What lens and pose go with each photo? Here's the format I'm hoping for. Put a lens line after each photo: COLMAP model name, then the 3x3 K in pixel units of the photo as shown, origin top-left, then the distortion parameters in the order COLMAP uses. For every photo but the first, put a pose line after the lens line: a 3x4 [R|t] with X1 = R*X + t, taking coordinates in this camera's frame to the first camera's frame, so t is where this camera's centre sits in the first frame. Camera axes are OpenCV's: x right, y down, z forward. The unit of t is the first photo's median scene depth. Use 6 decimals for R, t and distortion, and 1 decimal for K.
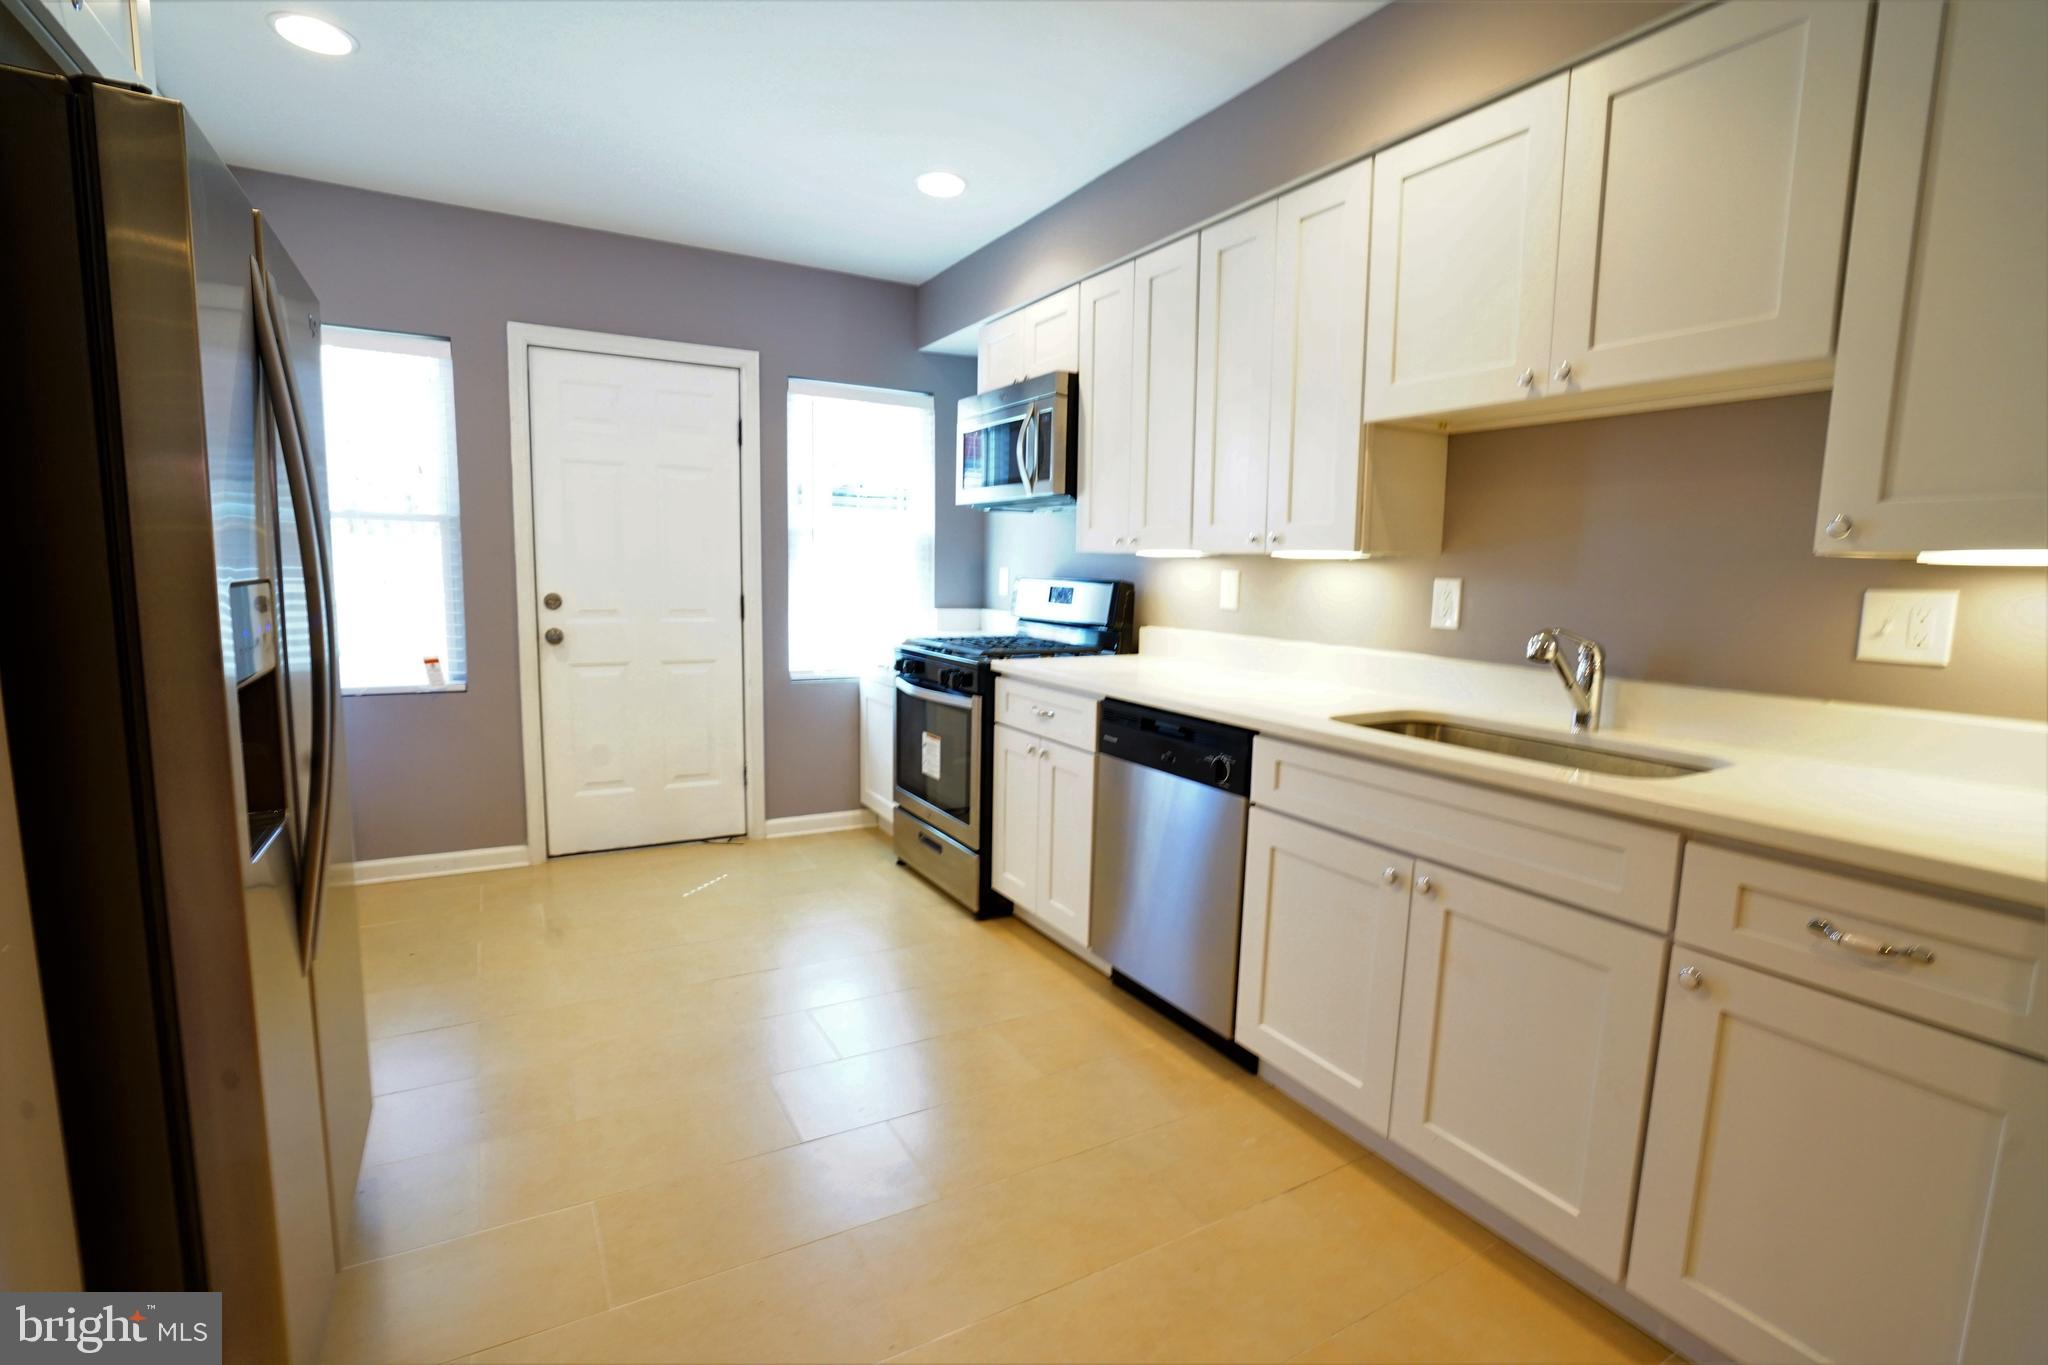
lens RADIAL K [[934.3, 0, 1036.5], [0, 934.3, 688.6], [0, 0, 1]] dist [-0.043190, 0.002063]
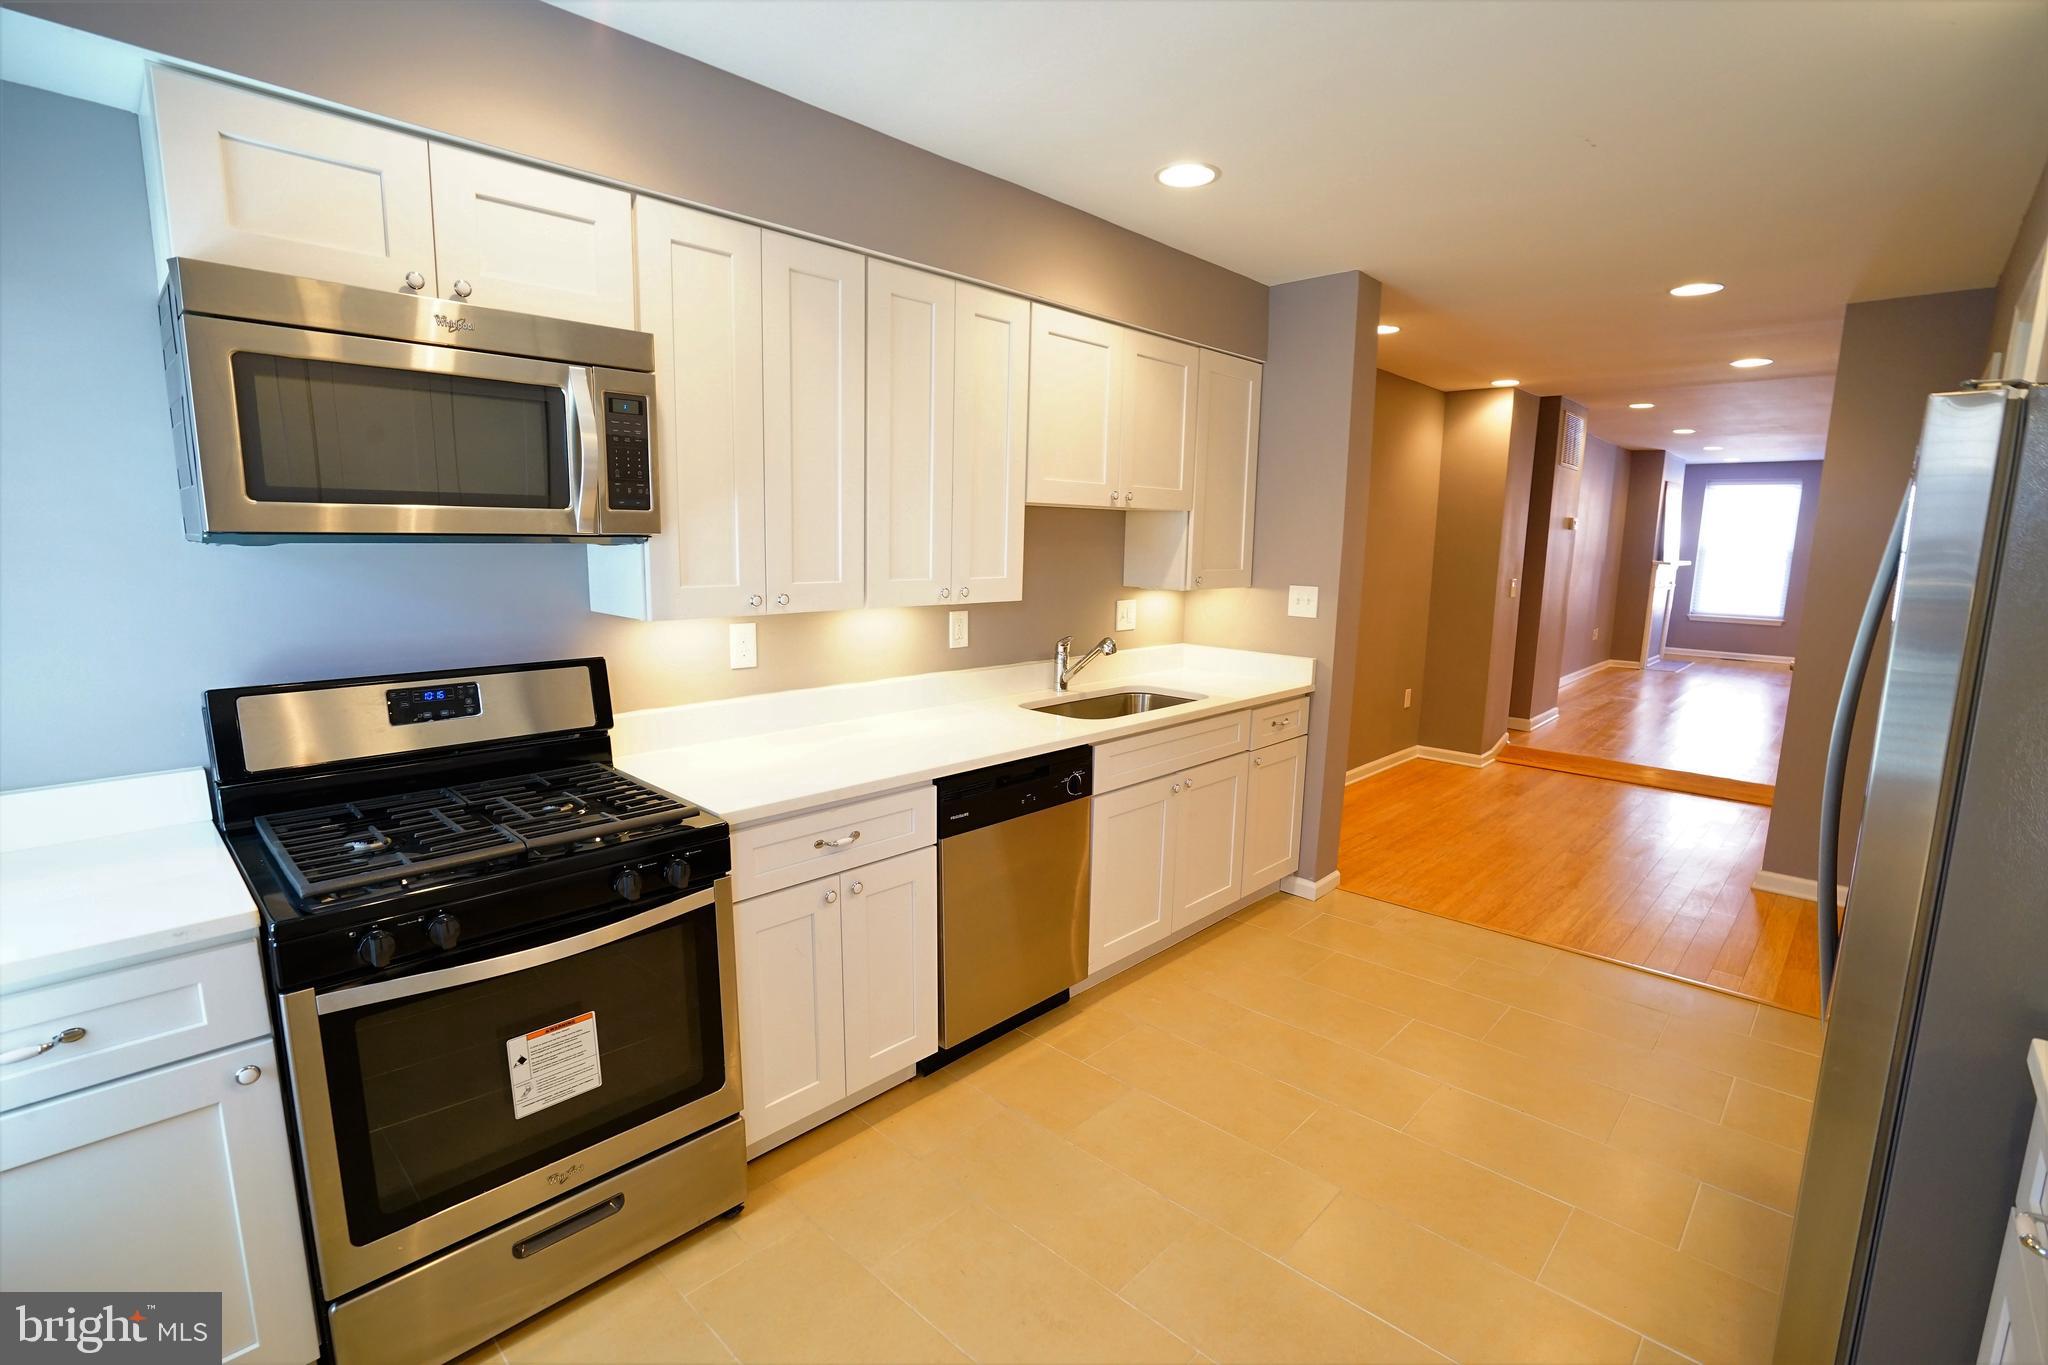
lens RADIAL K [[934.3, 0, 1029.8], [0, 934.3, 689.3], [0, 0, 1]] dist [-0.043190, 0.002063]
pose [[-0.272847, -0.180593, 0.944956, -1.152065], [0.105093, 0.970751, 0.215867, -0.380893], [-0.956300, 0.158207, -0.245887, 1.645975]]
